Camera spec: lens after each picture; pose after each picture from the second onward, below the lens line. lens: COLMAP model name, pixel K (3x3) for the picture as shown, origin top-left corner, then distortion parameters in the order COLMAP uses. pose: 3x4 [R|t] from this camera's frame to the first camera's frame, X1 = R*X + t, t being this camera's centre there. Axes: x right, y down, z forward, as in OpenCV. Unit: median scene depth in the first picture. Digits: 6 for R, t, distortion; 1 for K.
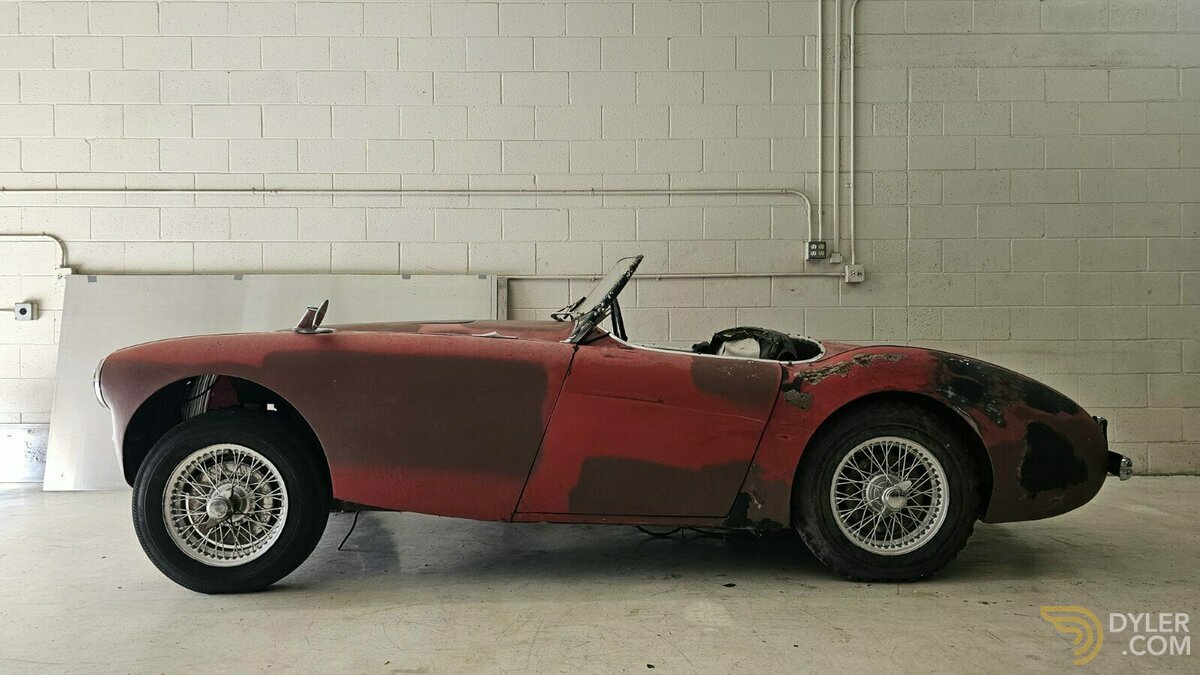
lens RADIAL K [[831.2, 0, 589.6], [0, 831.2, 343.0], [0, 0, 1]] dist [0.064051, -0.063108]
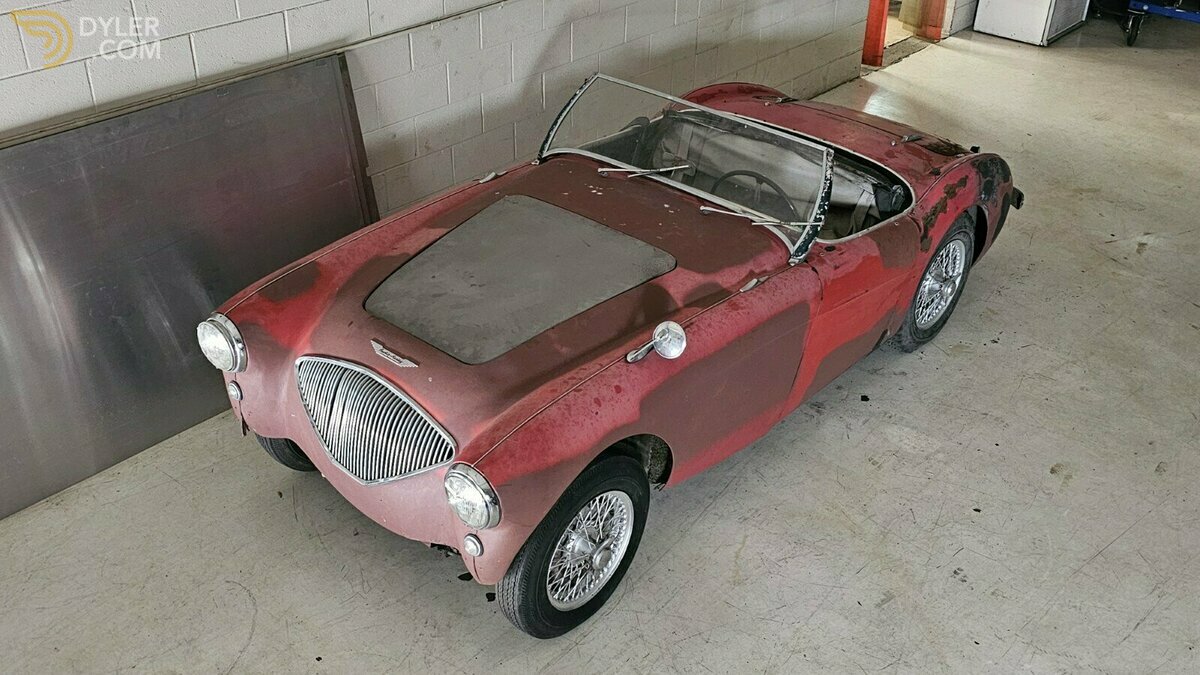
lens RADIAL K [[1235.4, 0, 575.0], [0, 1235.4, 341.6], [0, 0, 1]] dist [0.142503, -0.295571]
pose [[0.682899, -0.381779, 0.622811, -0.714655], [-0.008324, 0.848445, 0.529218, -0.430578], [-0.730465, -0.366587, 0.576224, 0.178944]]
